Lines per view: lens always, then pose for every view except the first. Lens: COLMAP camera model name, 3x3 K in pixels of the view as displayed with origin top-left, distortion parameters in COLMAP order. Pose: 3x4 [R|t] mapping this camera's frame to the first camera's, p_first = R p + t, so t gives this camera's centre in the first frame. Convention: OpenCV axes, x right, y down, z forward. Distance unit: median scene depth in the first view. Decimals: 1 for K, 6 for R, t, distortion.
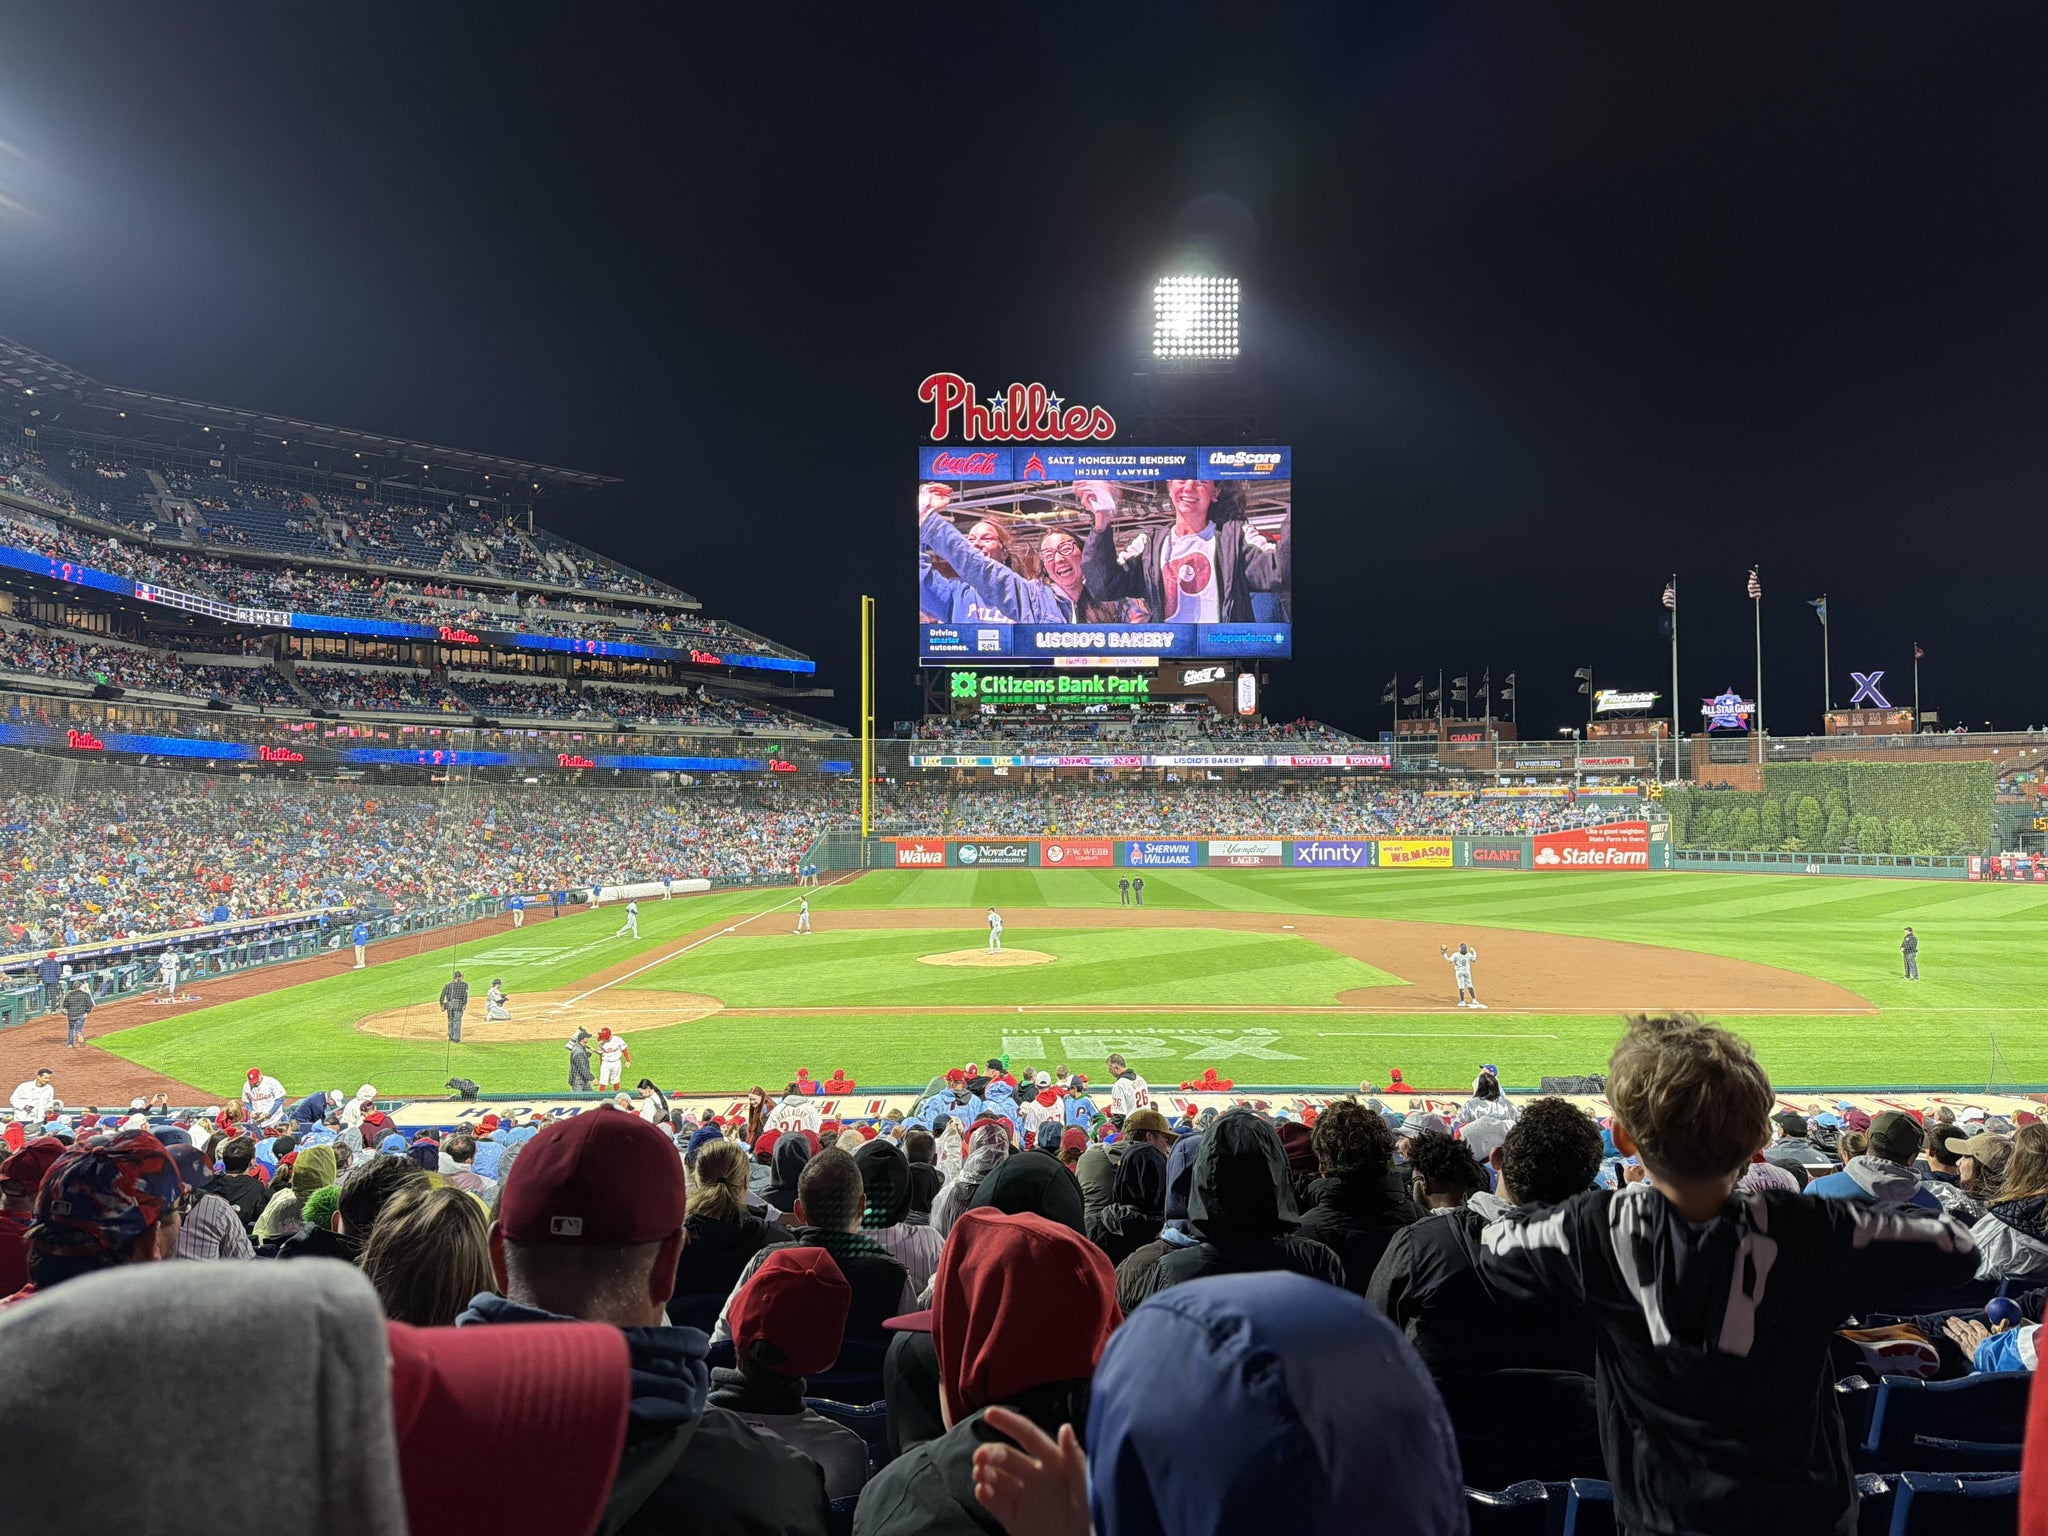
lens RADIAL K [[1433.0, 0, 1014.6], [0, 1433.0, 774.4], [0, 0, 1]] dist [0.173101, -0.361085]
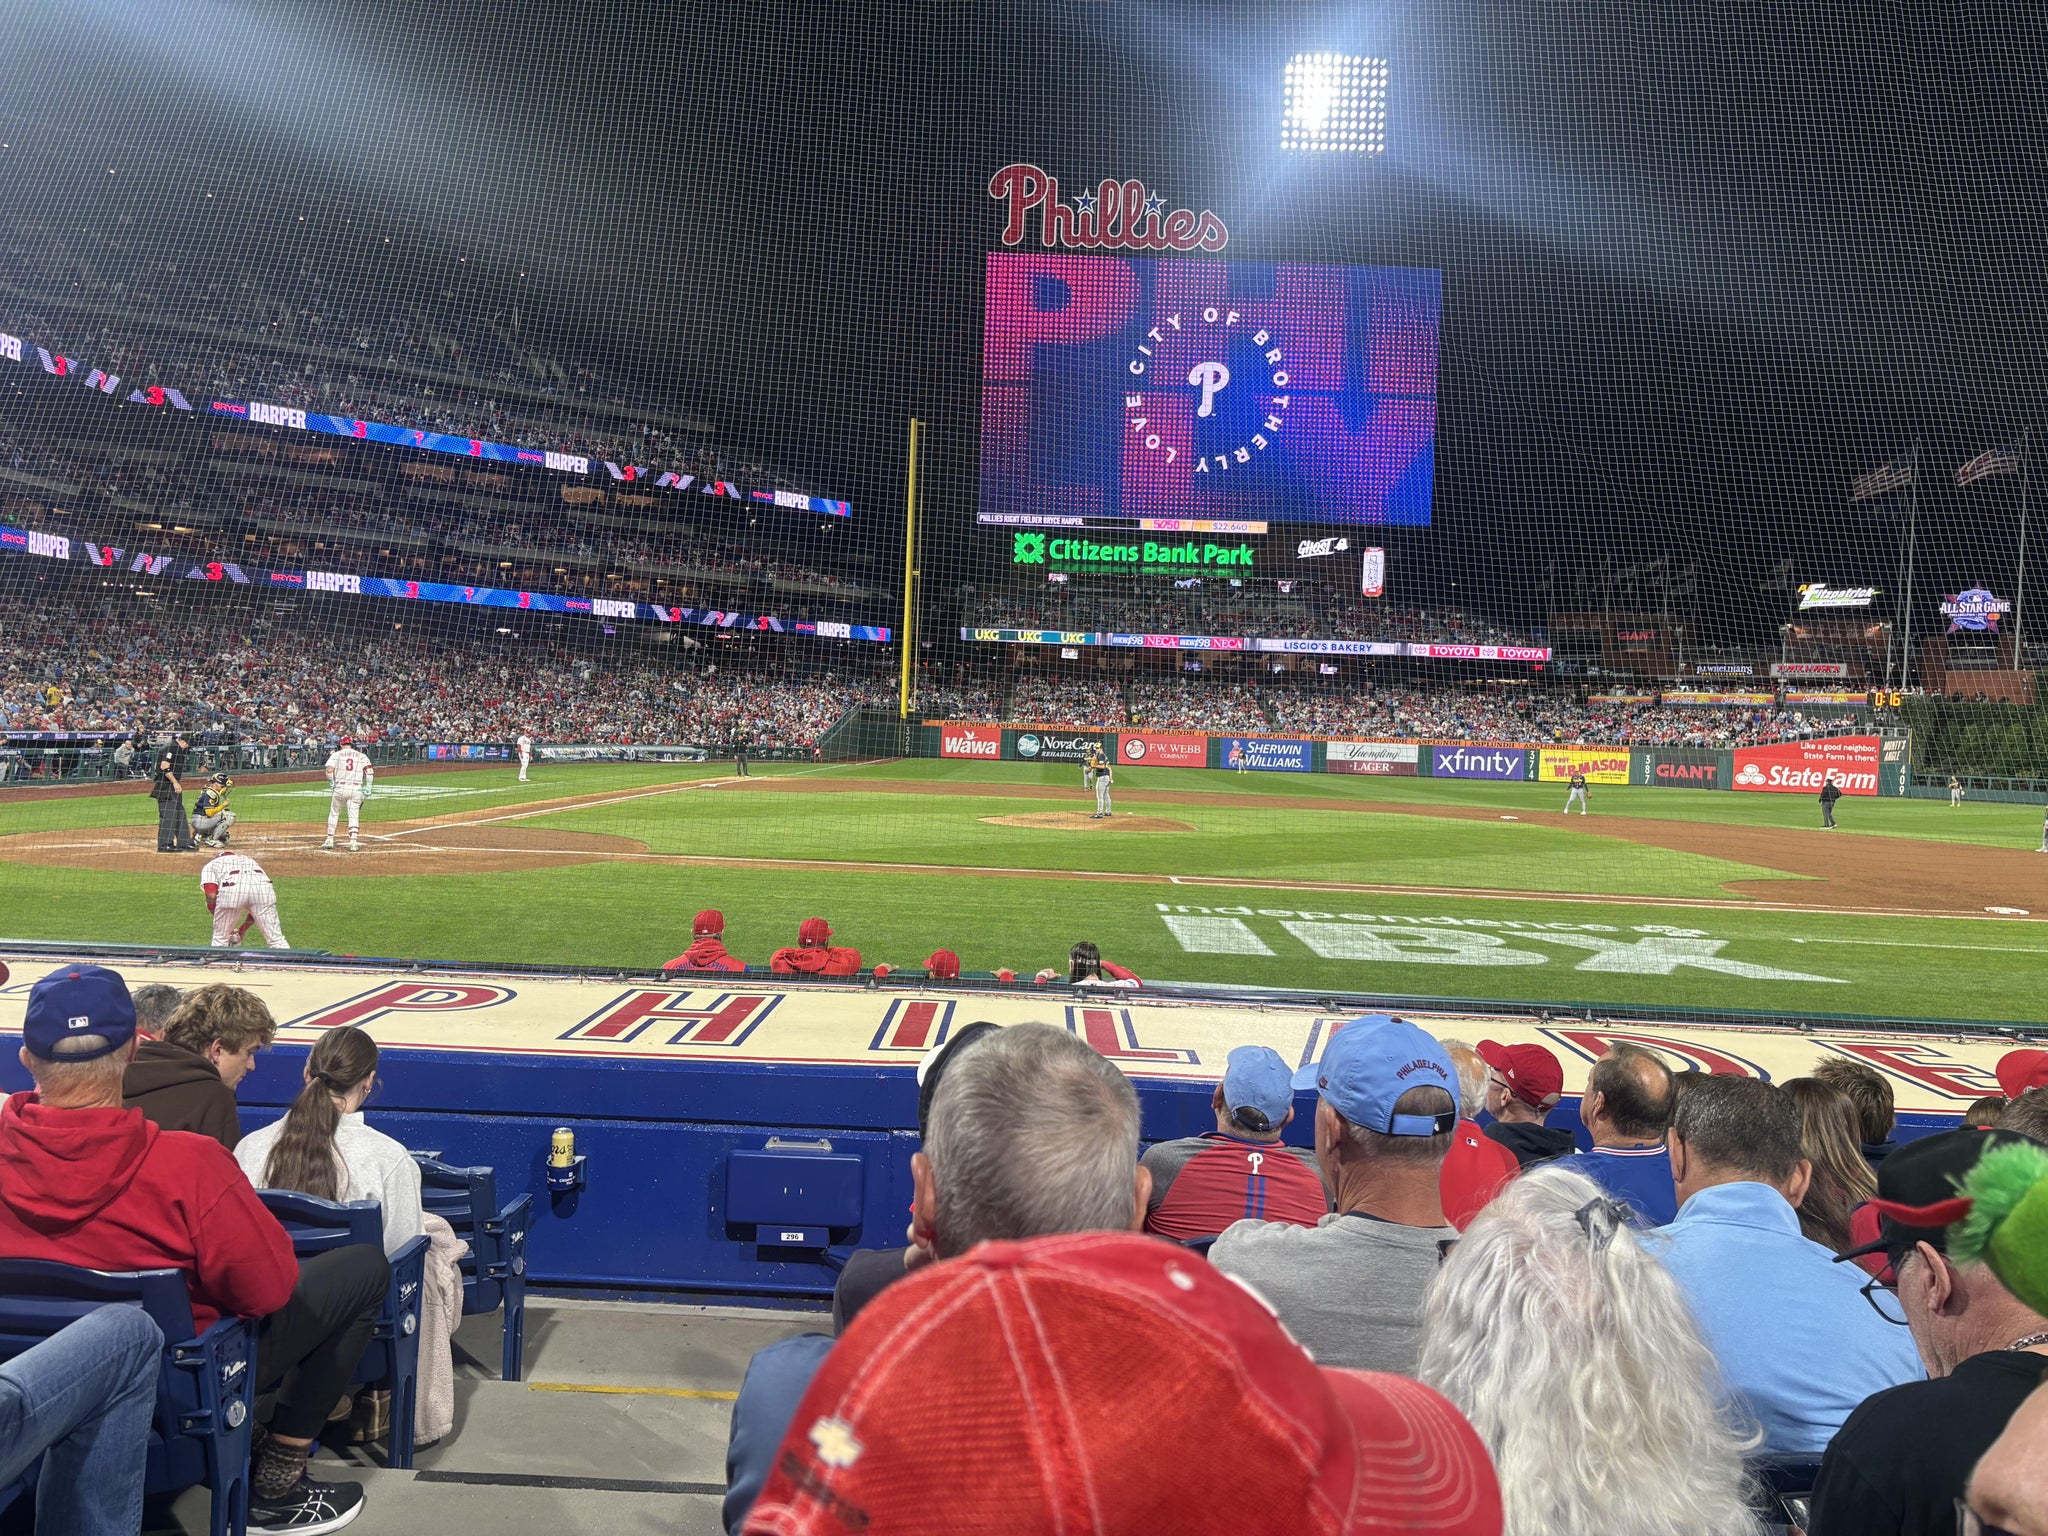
lens RADIAL K [[1536.0, 0, 1018.3], [0, 1536.0, 760.9], [0, 0, 1]] dist [0.110464, -0.185387]
pose [[0.998668, 0.042135, -0.029777, -0.010116], [-0.040927, 0.998358, 0.040078, 0.025234], [0.031417, -0.038806, 0.998753, 0.108225]]
